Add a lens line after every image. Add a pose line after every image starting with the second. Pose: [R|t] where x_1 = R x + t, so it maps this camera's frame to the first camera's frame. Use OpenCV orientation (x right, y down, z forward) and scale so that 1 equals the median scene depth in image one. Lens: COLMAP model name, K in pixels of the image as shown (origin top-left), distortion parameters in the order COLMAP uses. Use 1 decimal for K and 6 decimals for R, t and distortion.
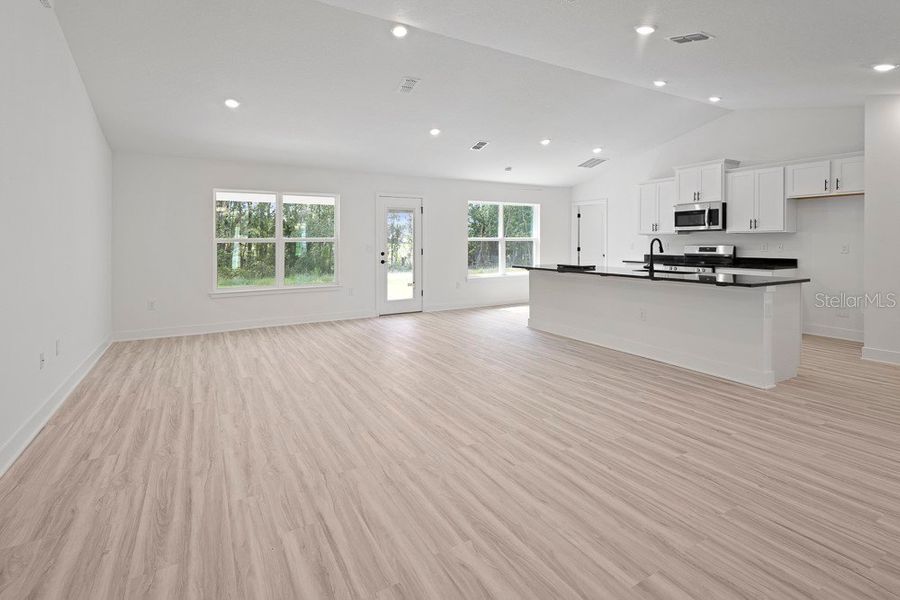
lens RADIAL K [[434.0, 0, 447.5], [0, 434.0, 242.8], [0, 0, 1]] dist [0.009135, -0.000290]
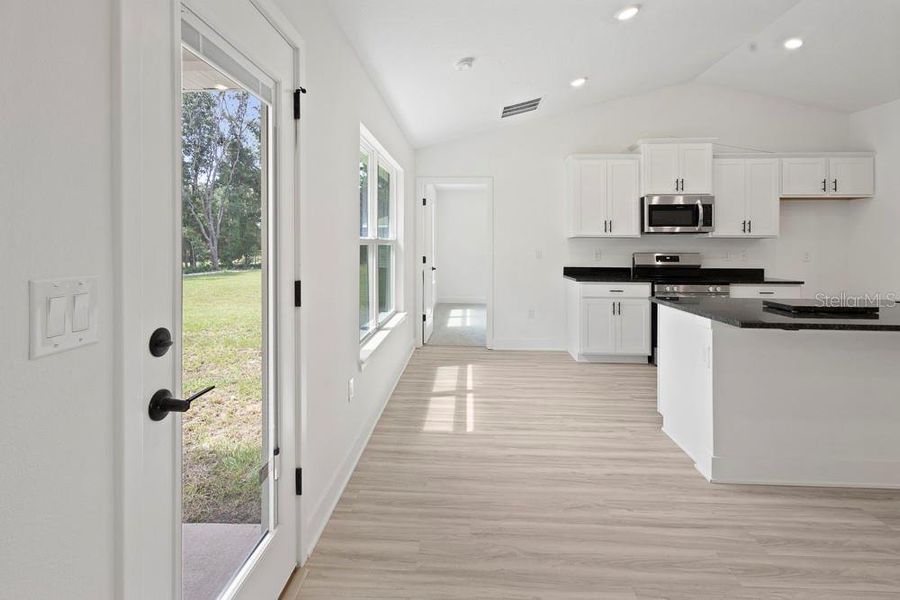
lens RADIAL K [[434.0, 0, 447.5], [0, 434.0, 242.8], [0, 0, 1]] dist [0.009135, -0.000290]
pose [[0.534425, 0.009650, 0.845161, -0.239122], [-0.004071, 0.999953, -0.008843, -0.003664], [-0.845206, 0.001285, 0.534439, 0.961036]]
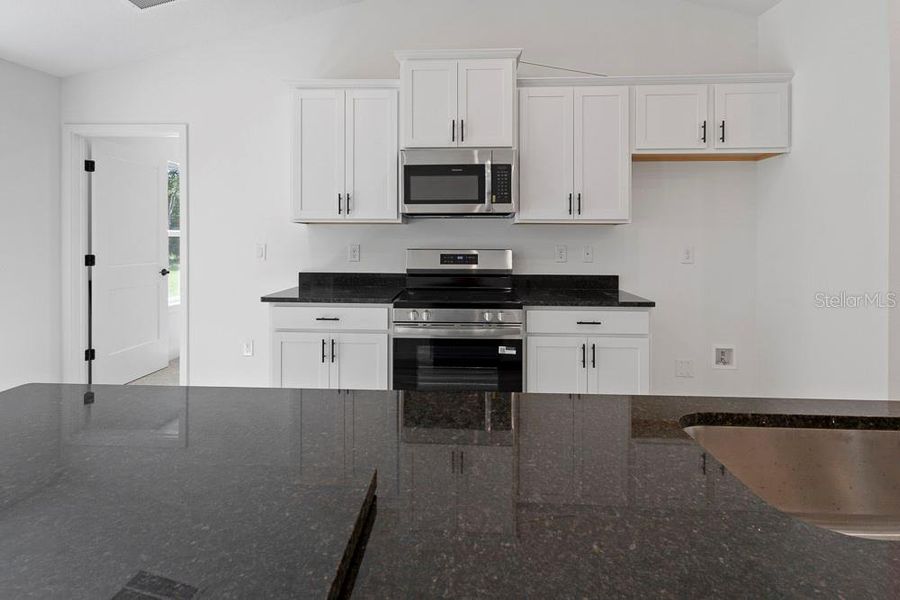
lens RADIAL K [[413.2, 0, 451.7], [0, 413.2, 238.4], [0, 0, 1]] dist [0.008172, 0.000158]
pose [[0.525300, 0.002277, 0.850914, 0.242299], [-0.002589, 0.999996, -0.001078, -0.004984], [-0.850913, -0.001637, 0.525303, 0.816909]]
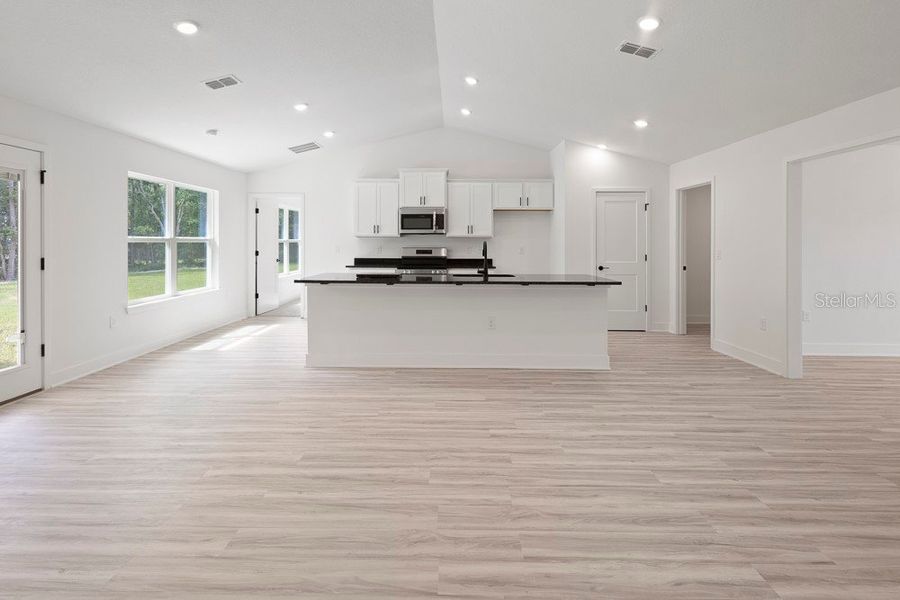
lens RADIAL K [[434.0, 0, 447.5], [0, 434.0, 242.8], [0, 0, 1]] dist [0.009135, -0.000290]
pose [[0.506663, 0.005844, 0.862125, -0.290662], [-0.003070, 0.999983, -0.004974, -0.001645], [-0.862139, -0.000127, 0.506672, 0.437304]]
